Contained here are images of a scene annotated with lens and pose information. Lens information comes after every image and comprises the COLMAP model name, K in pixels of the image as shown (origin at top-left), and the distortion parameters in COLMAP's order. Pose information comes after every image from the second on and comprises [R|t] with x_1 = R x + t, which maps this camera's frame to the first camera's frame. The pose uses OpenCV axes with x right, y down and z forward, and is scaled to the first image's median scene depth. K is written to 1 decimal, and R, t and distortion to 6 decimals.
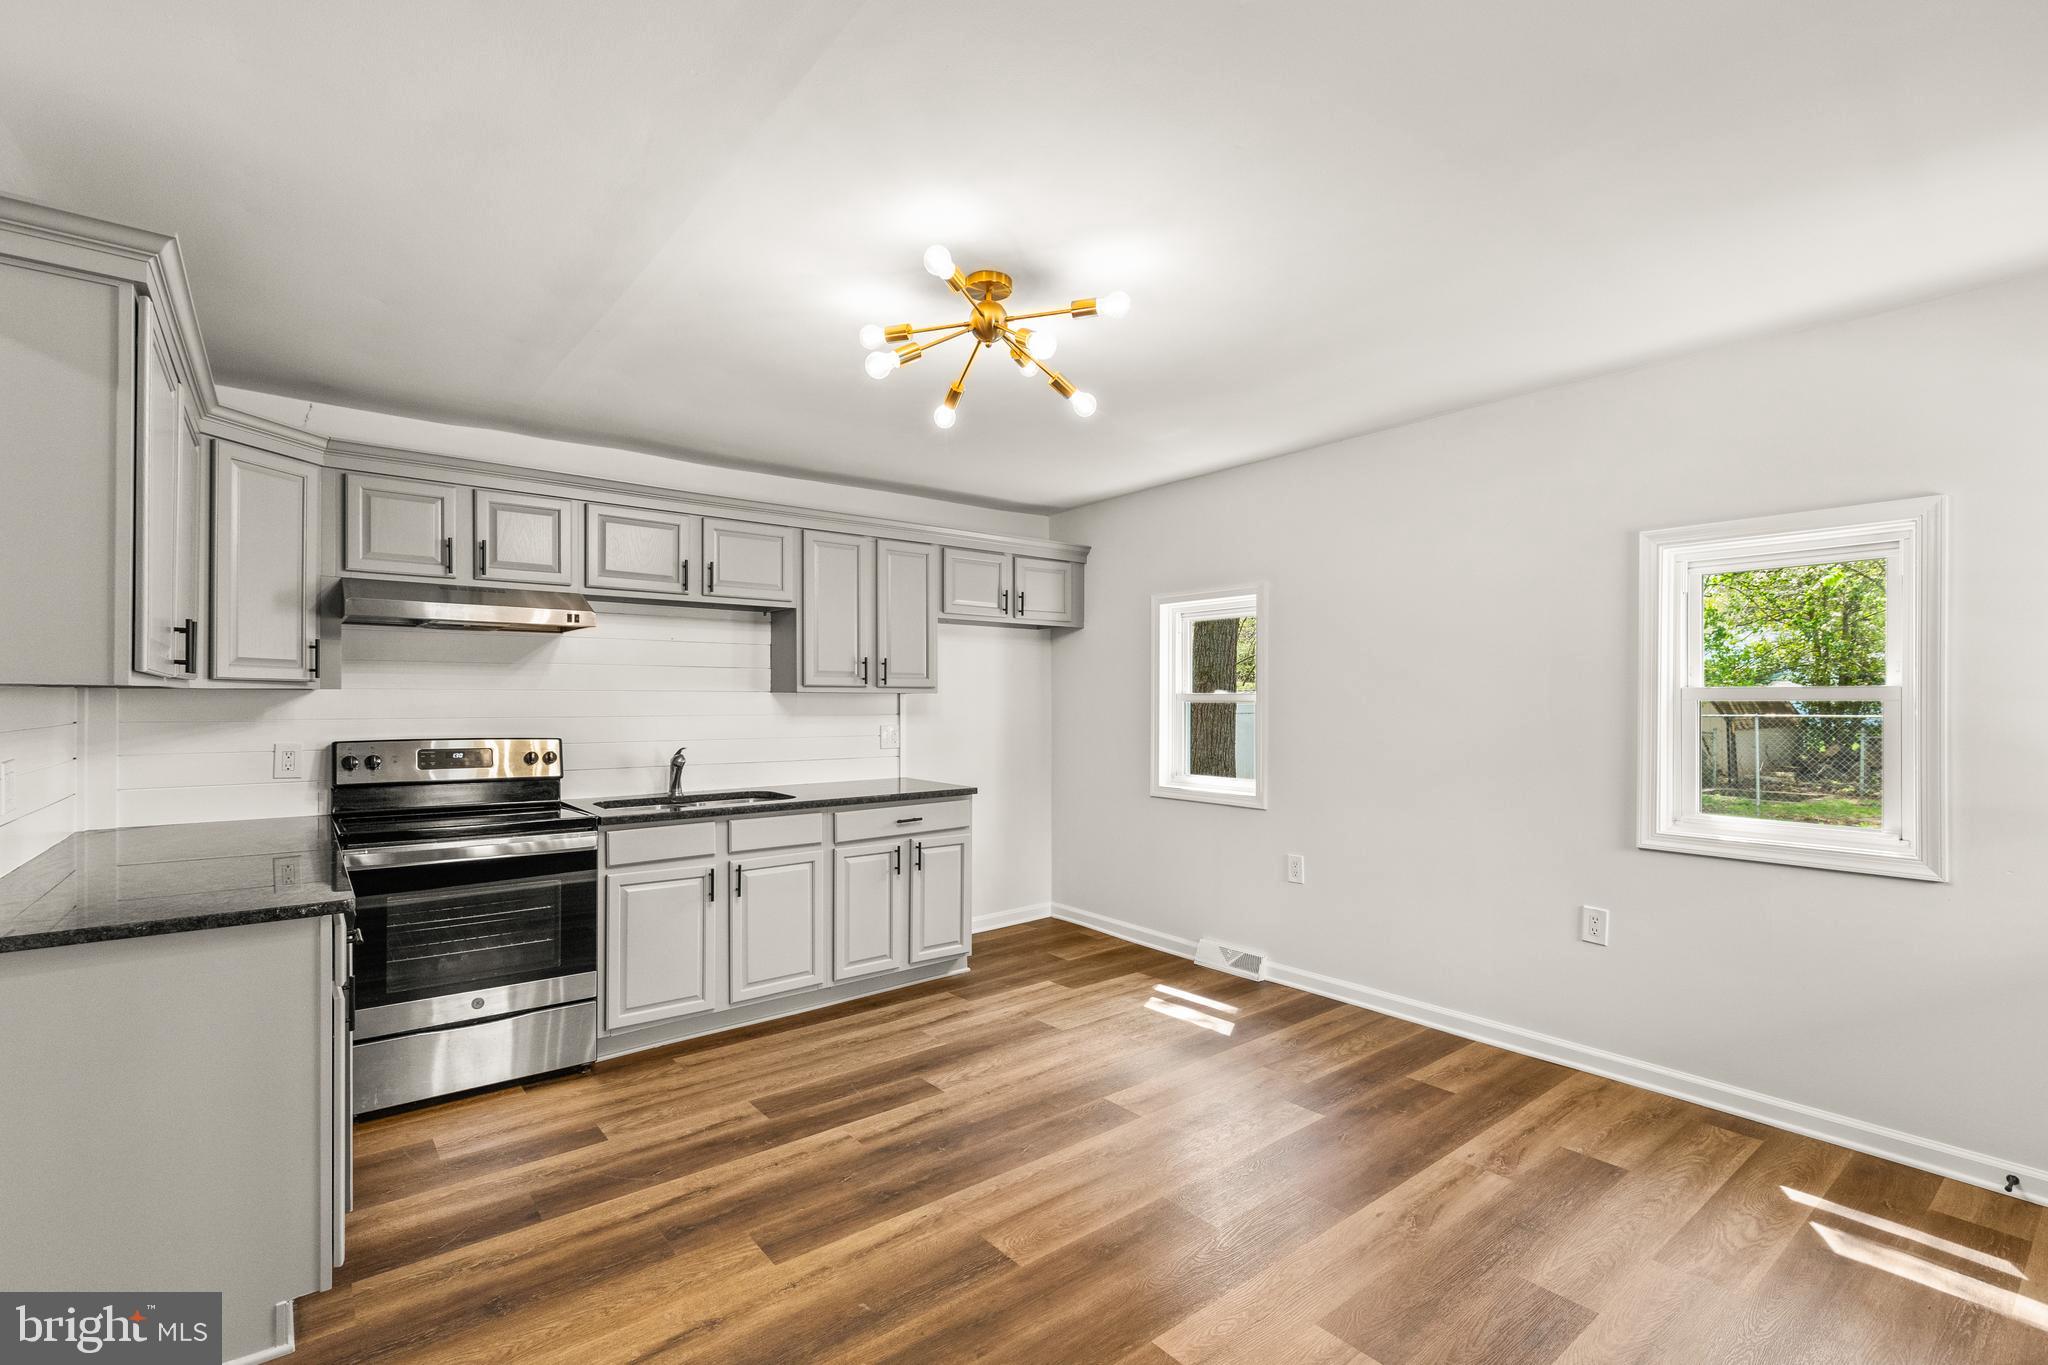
lens RADIAL K [[926.1, 0, 1029.3], [0, 926.1, 705.9], [0, 0, 1]] dist [0.001451, -0.000053]
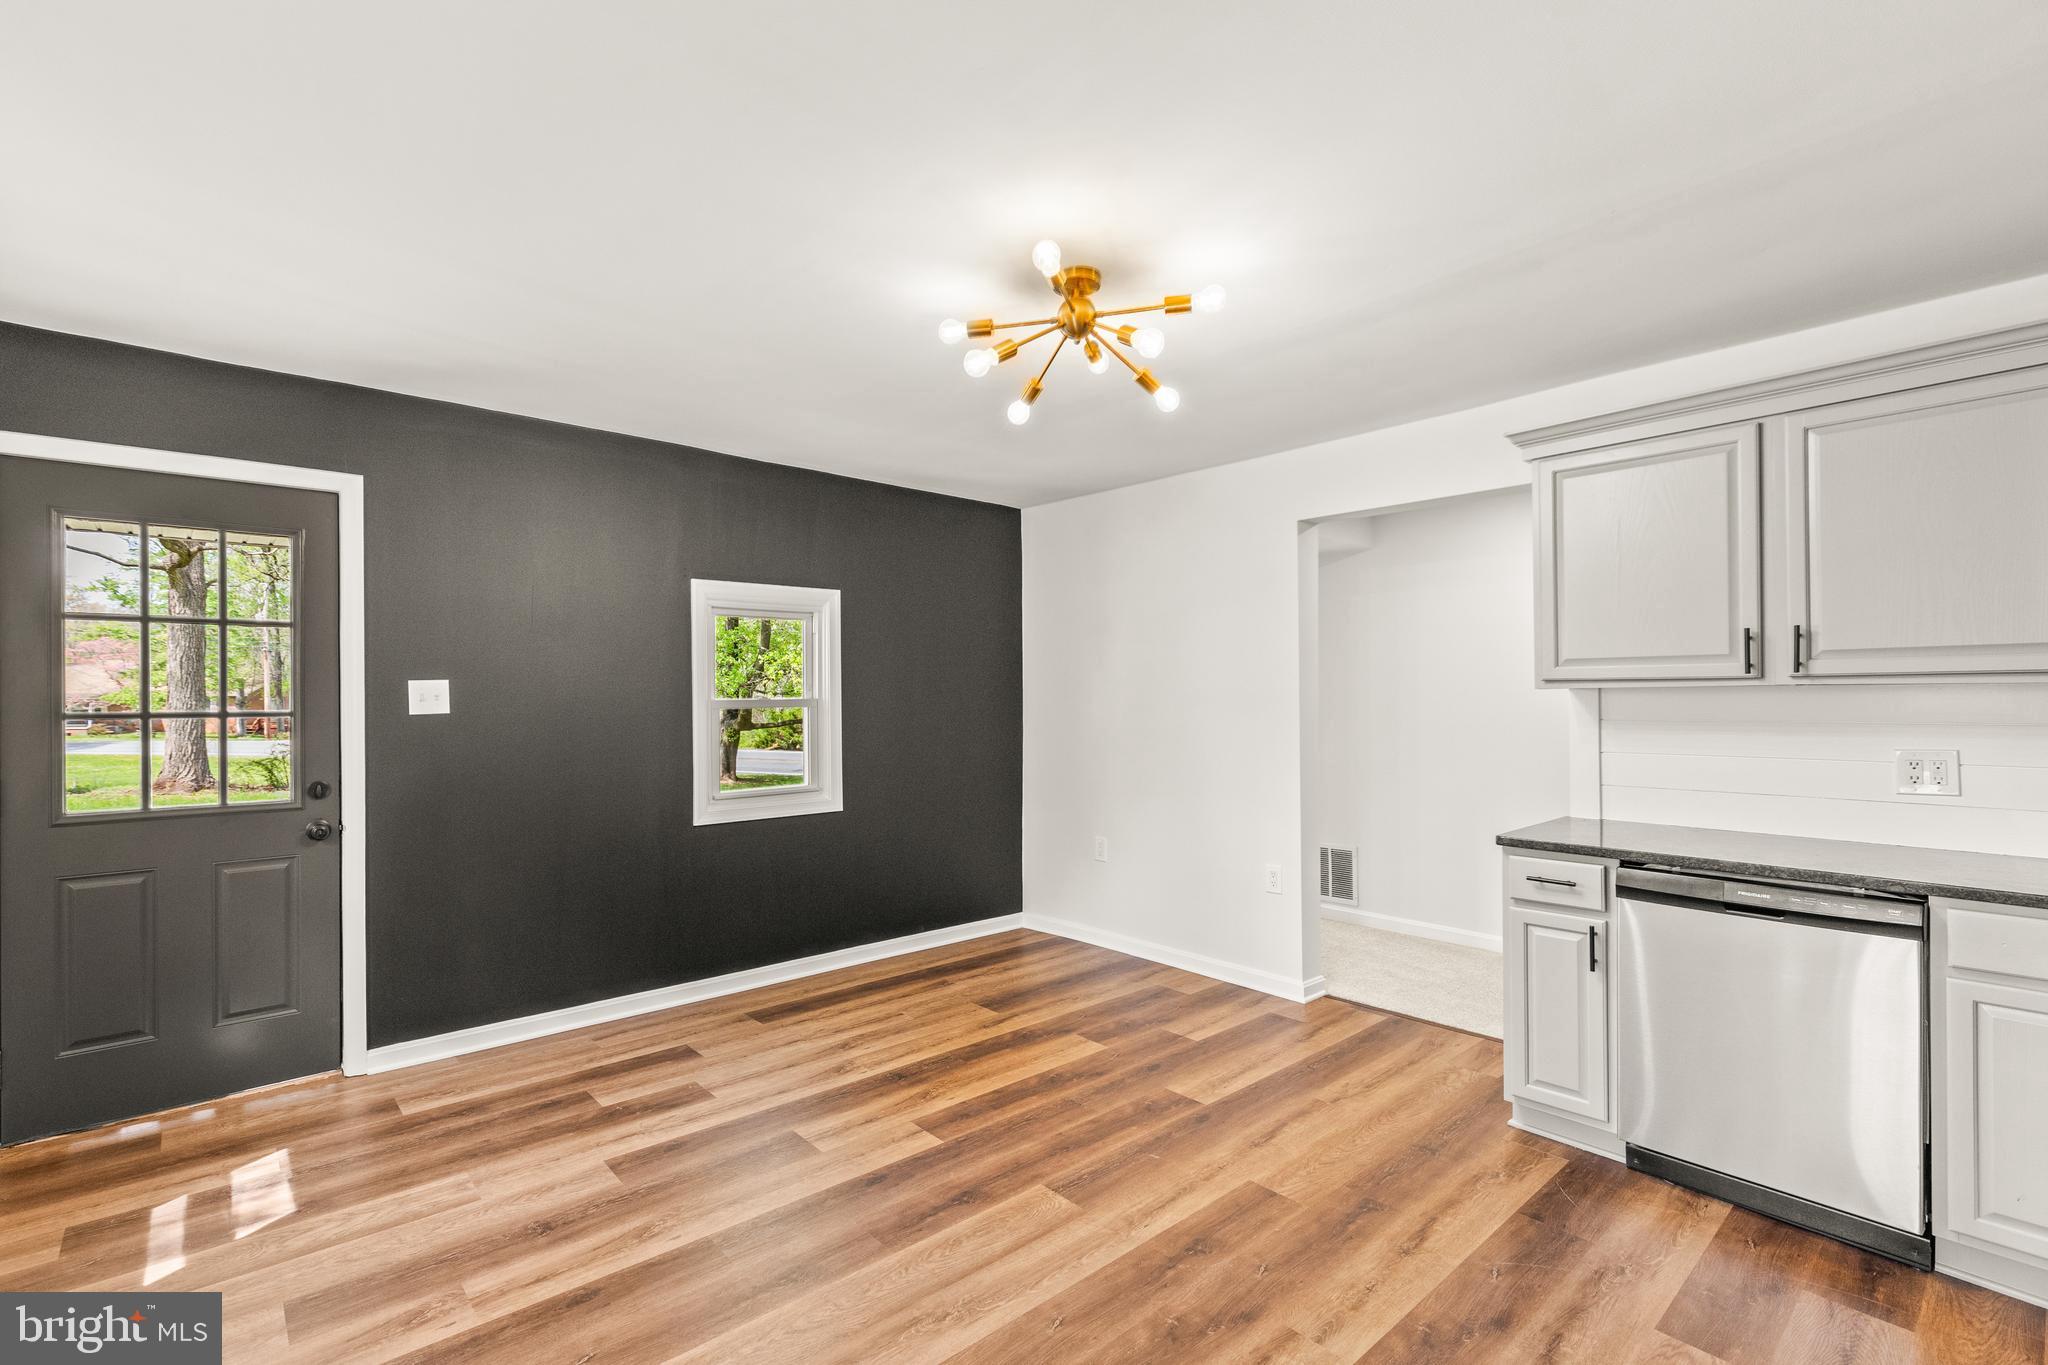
lens RADIAL K [[927.9, 0, 1004.5], [0, 927.9, 688.5], [0, 0, 1]] dist [0.009099, -0.000016]
pose [[-0.999381, 0.002766, -0.035079, 0.051428], [0.002754, 0.999996, 0.000373, -0.014387], [0.035080, 0.000277, -0.999384, 1.465690]]
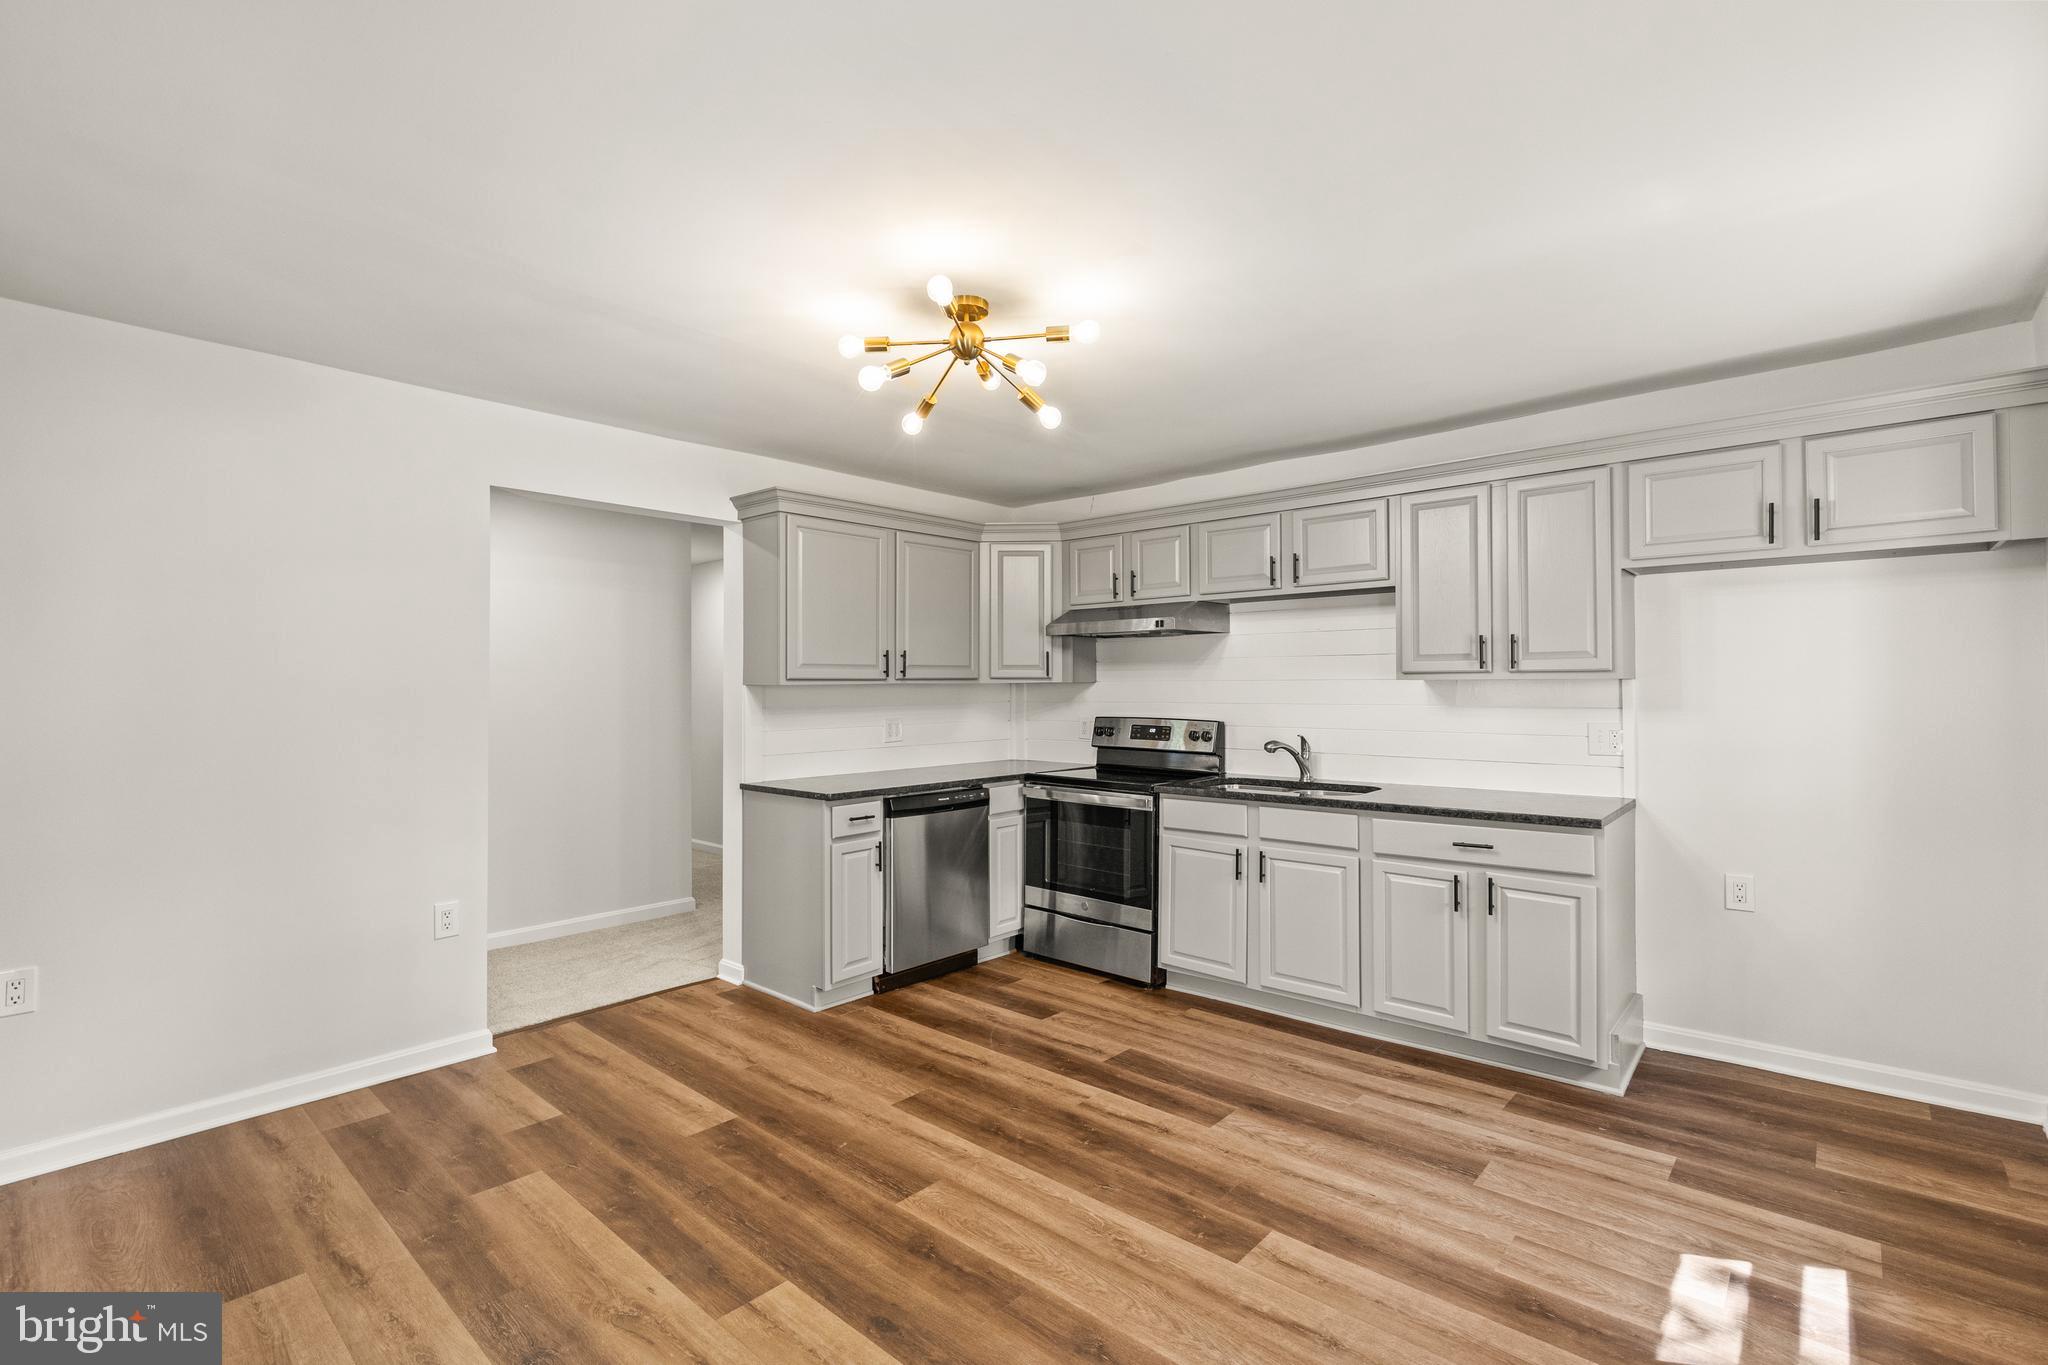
lens RADIAL K [[927.9, 0, 1004.5], [0, 927.9, 688.5], [0, 0, 1]] dist [0.009099, -0.000016]
pose [[0.147131, -0.000643, -0.989117, 0.749128], [-0.001574, 0.999998, -0.000884, -0.006924], [0.989116, 0.001687, 0.147130, 0.651000]]
